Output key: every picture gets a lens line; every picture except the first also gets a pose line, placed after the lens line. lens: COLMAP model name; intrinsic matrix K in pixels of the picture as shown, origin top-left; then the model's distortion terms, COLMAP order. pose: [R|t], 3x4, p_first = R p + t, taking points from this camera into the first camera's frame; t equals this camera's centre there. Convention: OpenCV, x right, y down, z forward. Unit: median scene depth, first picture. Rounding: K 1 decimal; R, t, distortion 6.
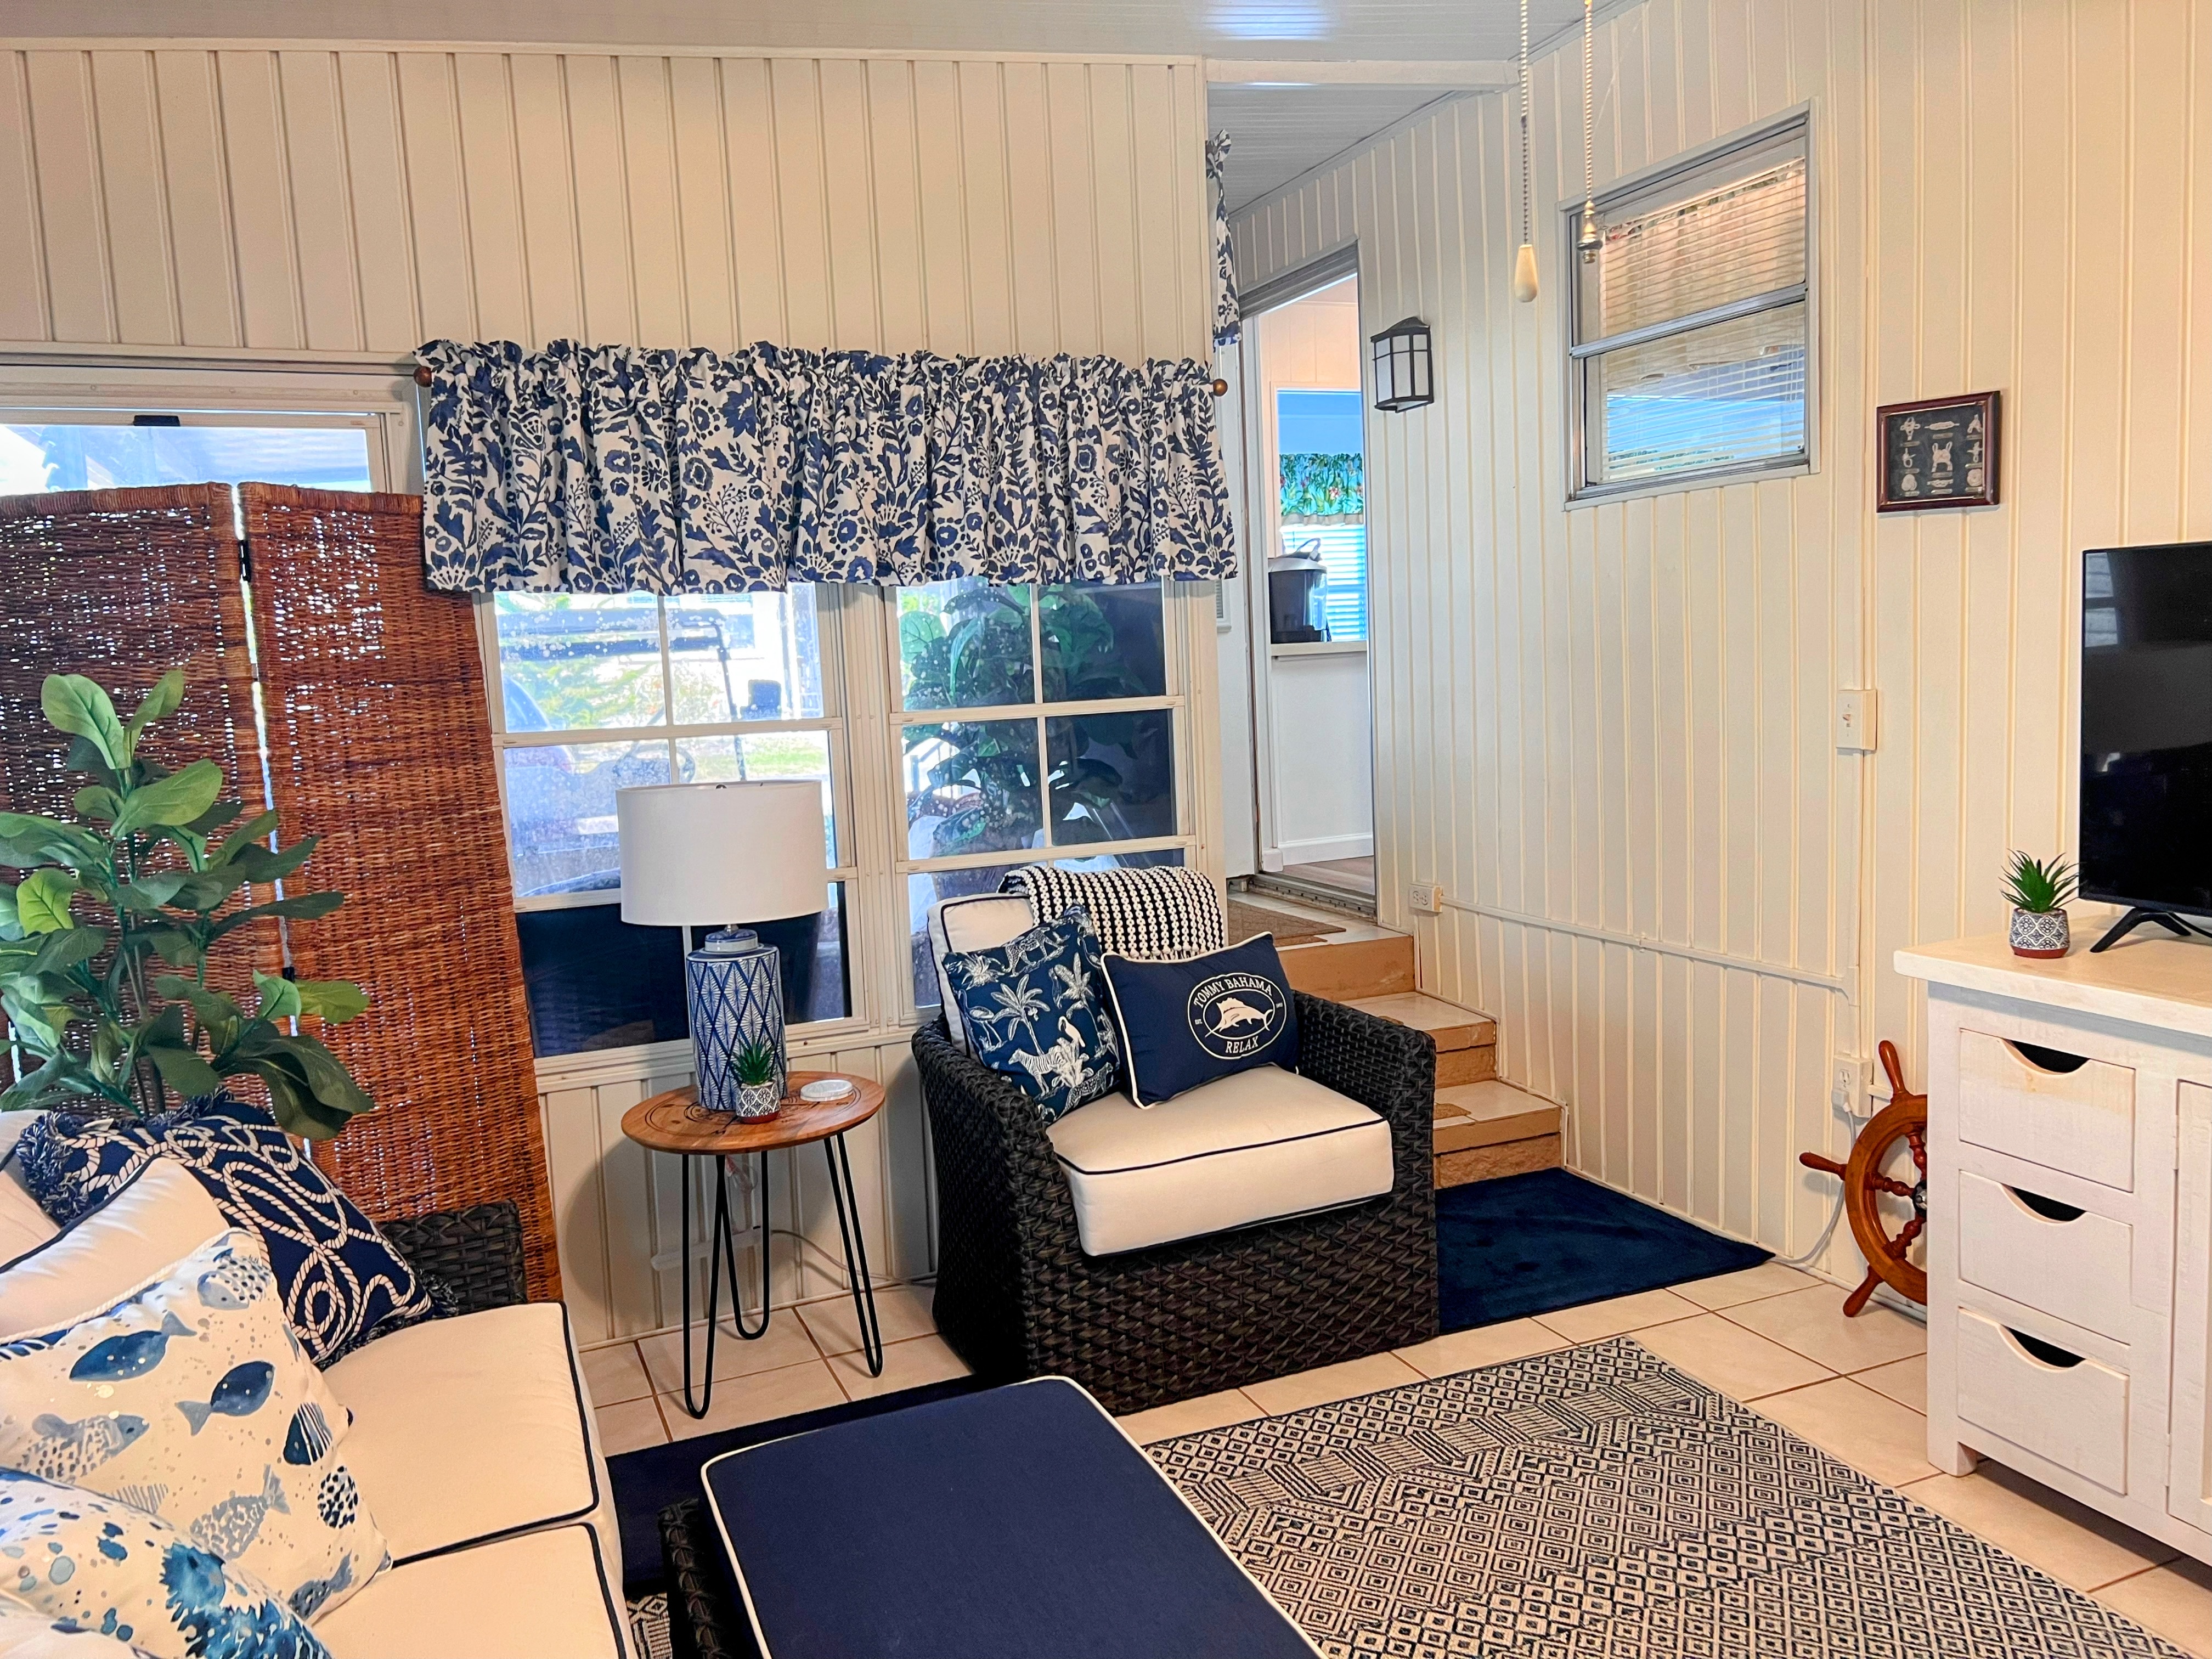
lens RADIAL K [[1672.6, 0, 1188.6], [0, 1672.6, 831.4], [0, 0, 1]] dist [0.089846, -0.246209]
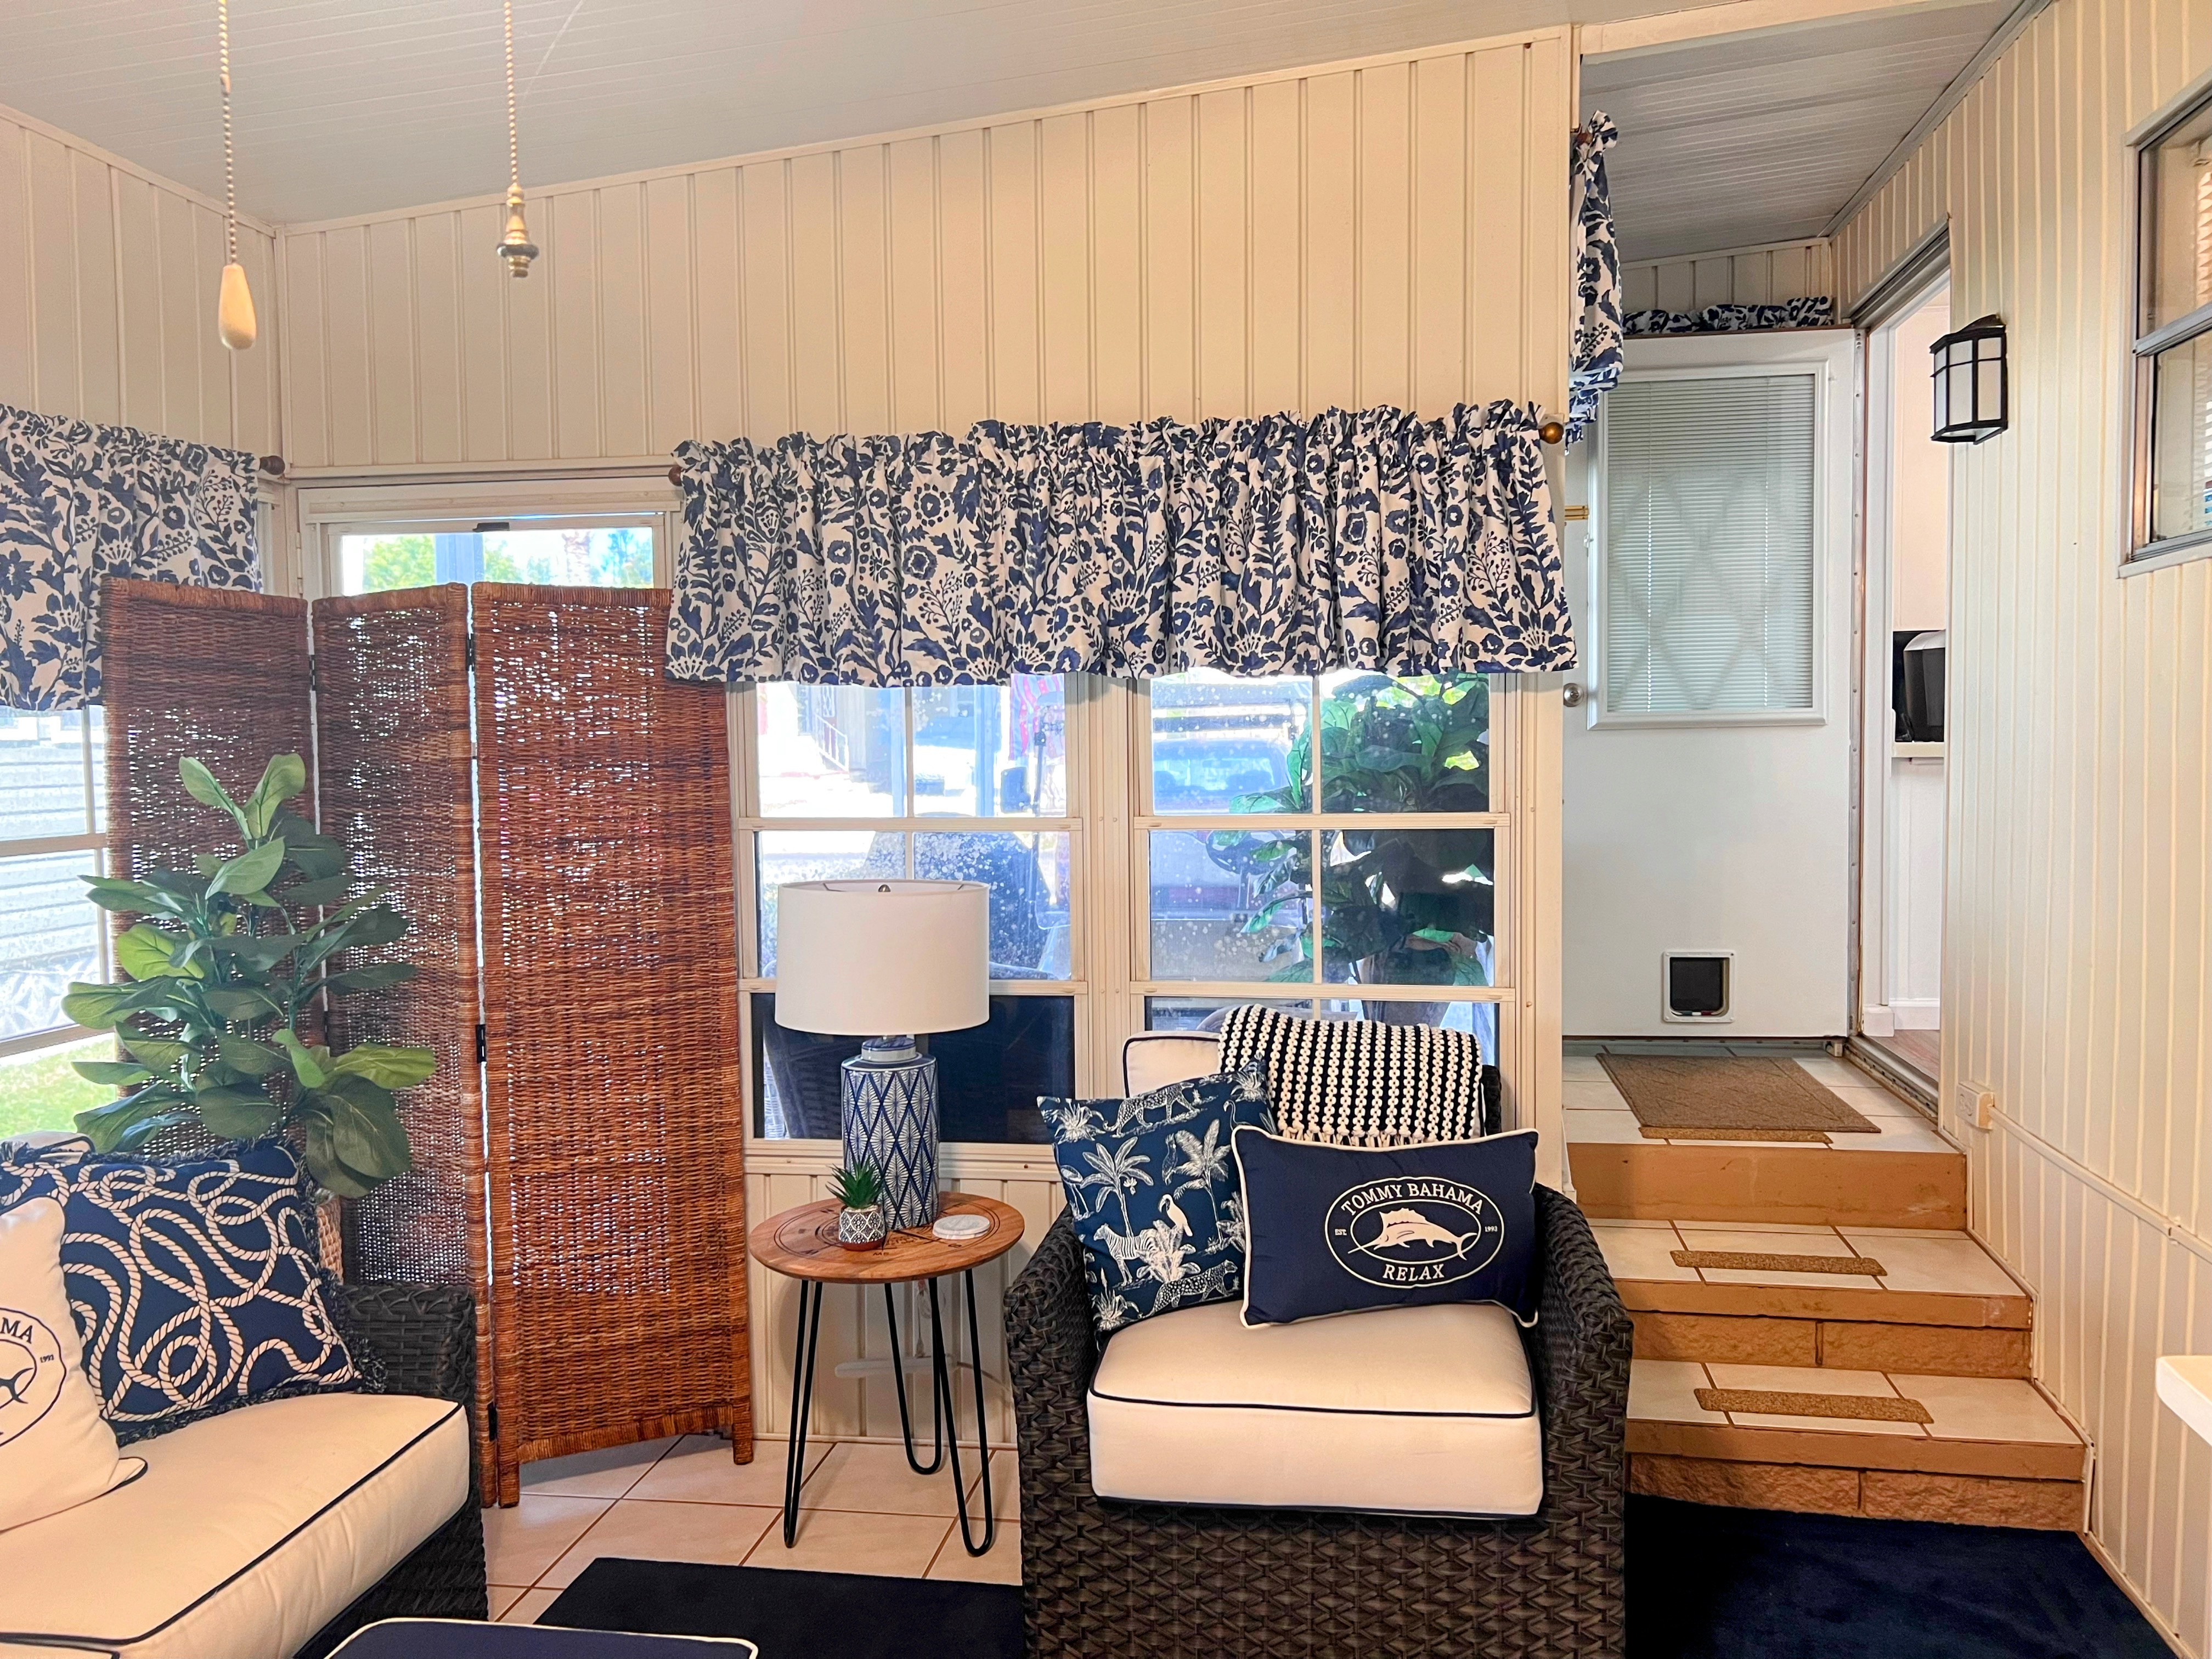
lens RADIAL K [[1702.4, 0, 1106.0], [0, 1702.4, 829.5], [0, 0, 1]] dist [0.066523, -0.123621]
pose [[0.828755, 0.064589, -0.555872, 0.348938], [-0.085925, 0.996225, -0.012352, -0.056204], [0.552976, 0.058001, 0.831176, 0.253514]]
